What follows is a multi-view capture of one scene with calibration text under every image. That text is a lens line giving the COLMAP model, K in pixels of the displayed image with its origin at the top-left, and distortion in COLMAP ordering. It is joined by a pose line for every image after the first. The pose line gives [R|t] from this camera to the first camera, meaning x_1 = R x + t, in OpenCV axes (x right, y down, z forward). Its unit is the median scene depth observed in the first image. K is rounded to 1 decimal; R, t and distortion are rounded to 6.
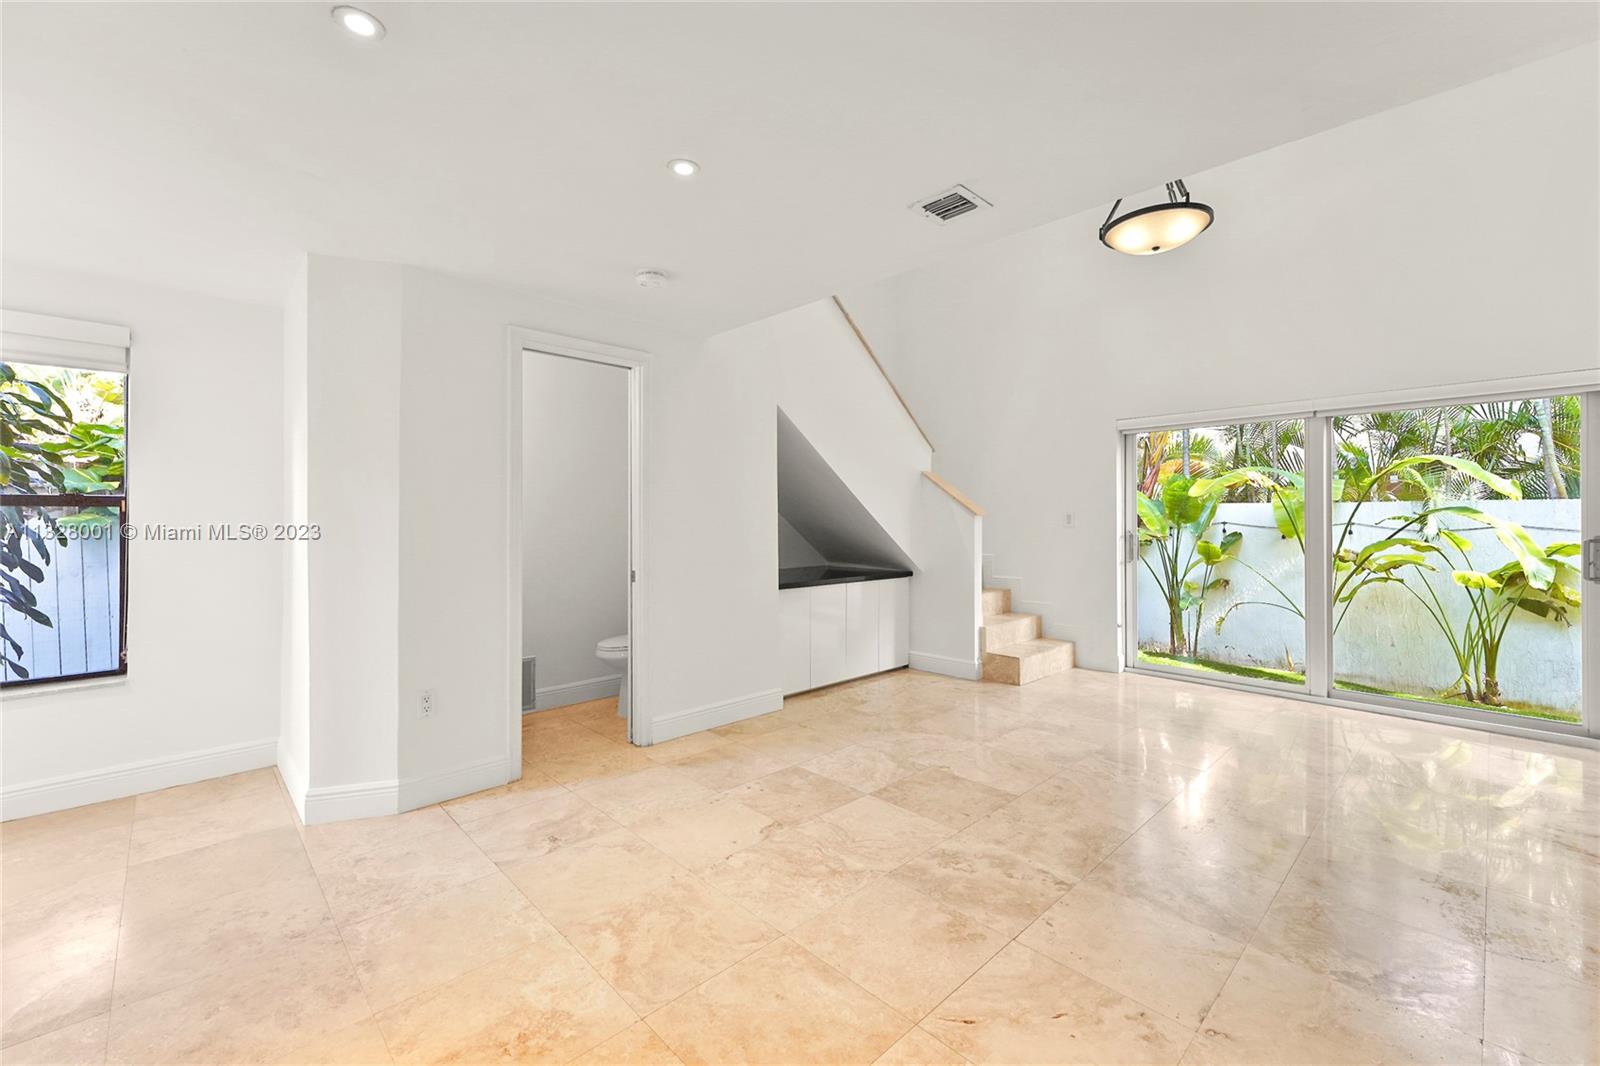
lens RADIAL K [[662.3, 0, 794.7], [0, 662.3, 476.8], [0, 0, 1]] dist [0.000698, -0.000283]
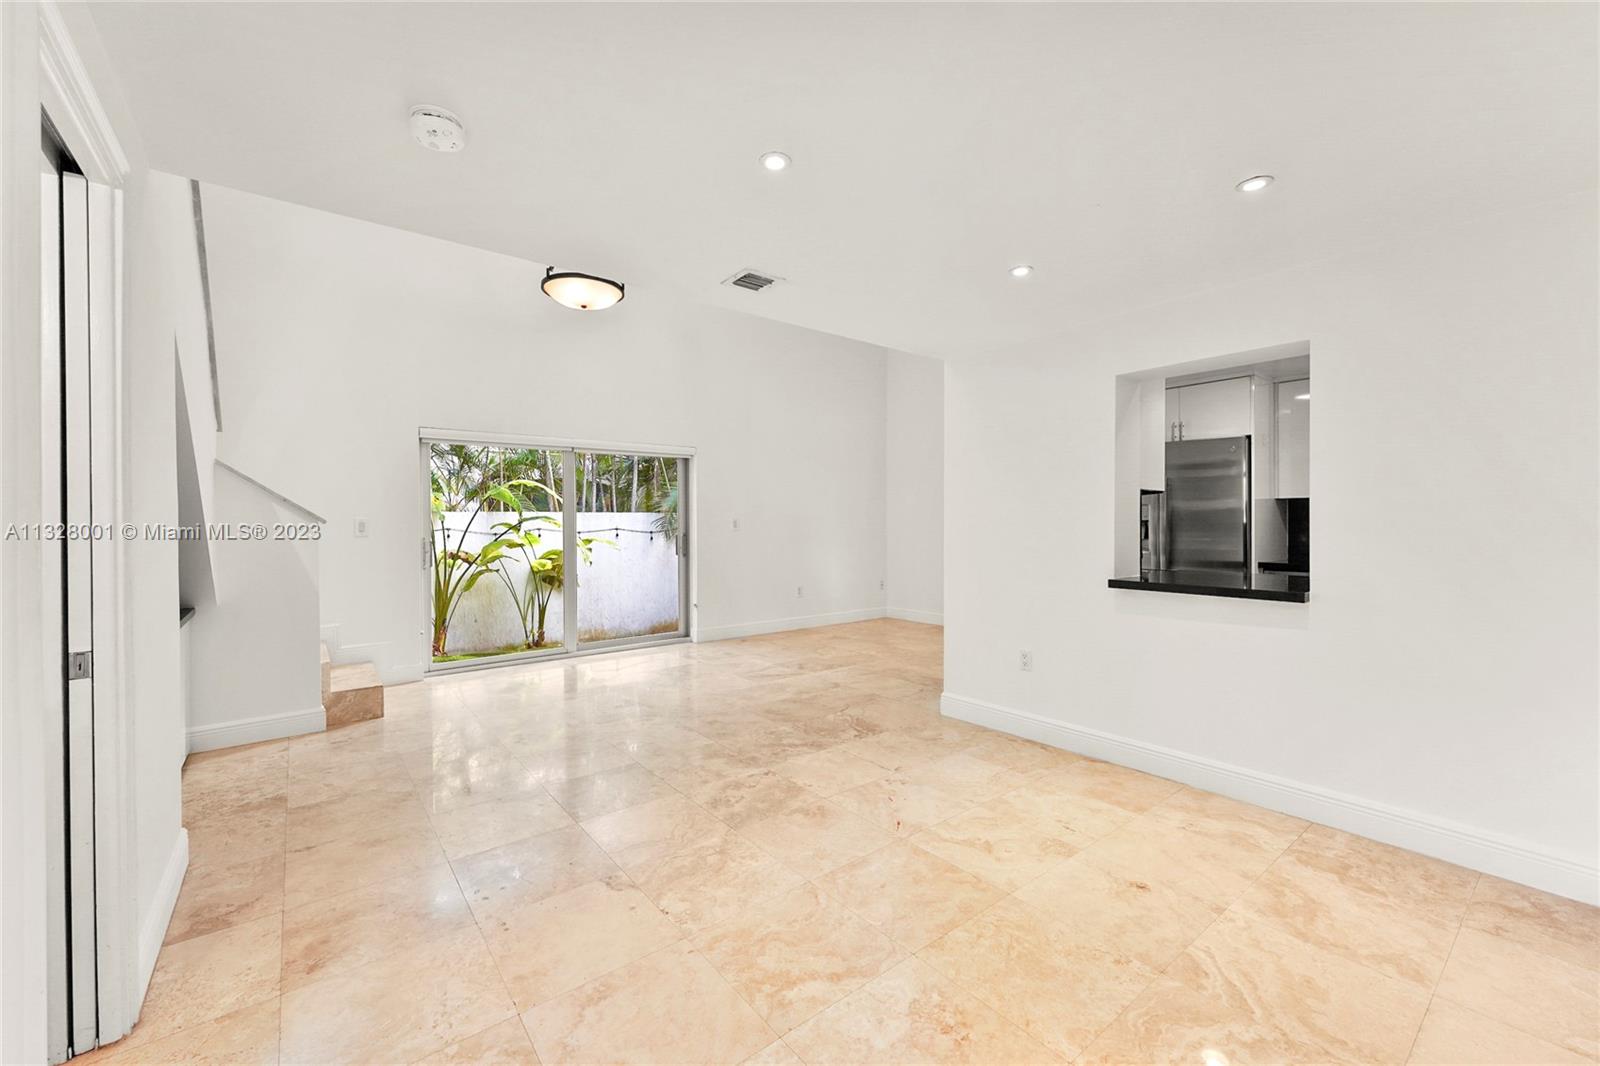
lens RADIAL K [[637.7, 0, 794.8], [0, 637.7, 534.3], [0, 0, 1]] dist [0.000549, -0.000329]
pose [[0.099951, -0.024759, 0.994684, -0.912320], [-0.050638, 0.998268, 0.029937, 0.033892], [-0.993703, -0.053361, 0.098524, 0.762484]]
